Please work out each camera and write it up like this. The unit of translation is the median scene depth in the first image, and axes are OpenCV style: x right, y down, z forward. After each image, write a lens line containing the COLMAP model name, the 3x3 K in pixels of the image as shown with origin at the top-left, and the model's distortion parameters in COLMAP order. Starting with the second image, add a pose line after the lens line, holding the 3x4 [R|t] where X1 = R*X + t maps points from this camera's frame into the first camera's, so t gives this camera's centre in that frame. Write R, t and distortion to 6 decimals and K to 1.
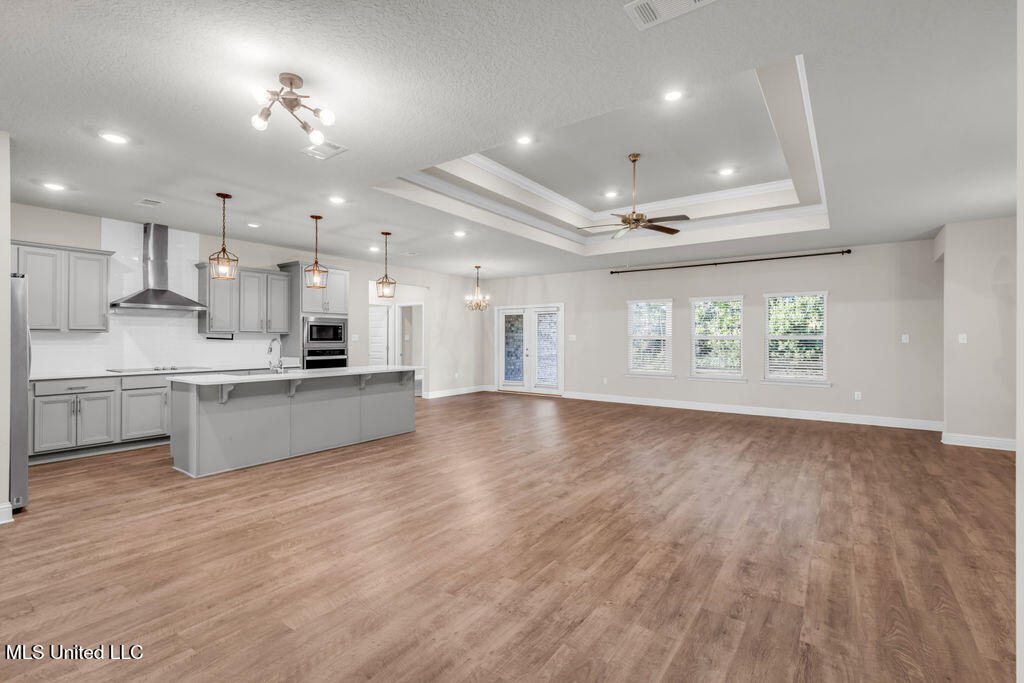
lens RADIAL K [[457.5, 0, 512.0], [0, 457.5, 341.5], [0, 0, 1]] dist [0.000711, 0.000079]
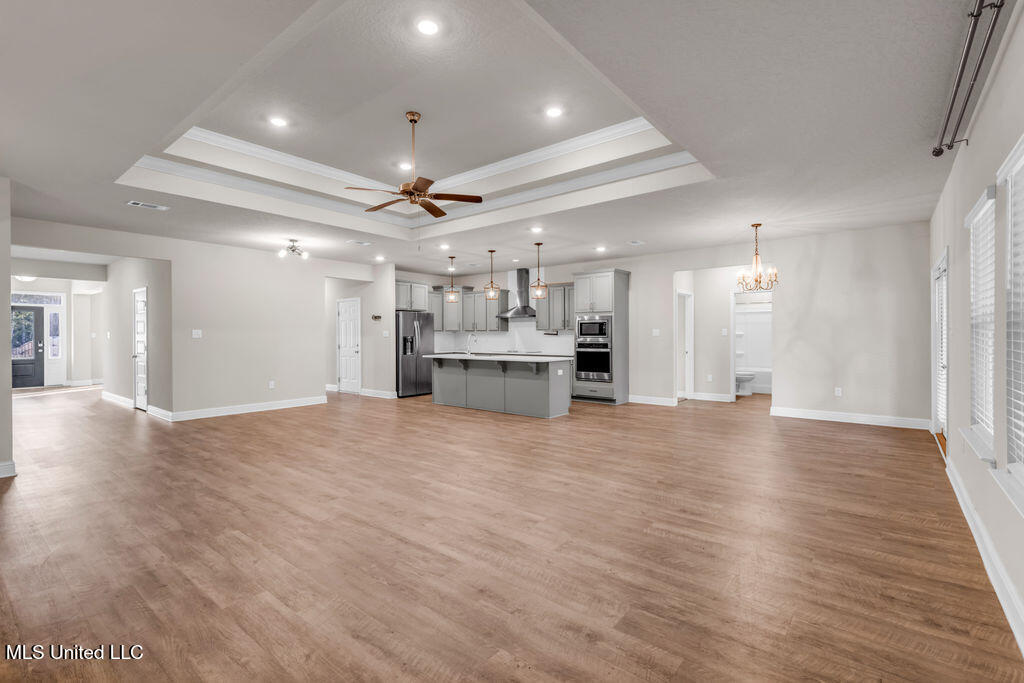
lens RADIAL K [[471.8, 0, 512.0], [0, 471.8, 341.5], [0, 0, 1]] dist [-0.001260, -0.000103]
pose [[-0.043385, 0.007249, -0.999032, 0.930722], [-0.003482, 0.999967, 0.007407, 0.005700], [0.999052, 0.003800, -0.043358, 0.989862]]
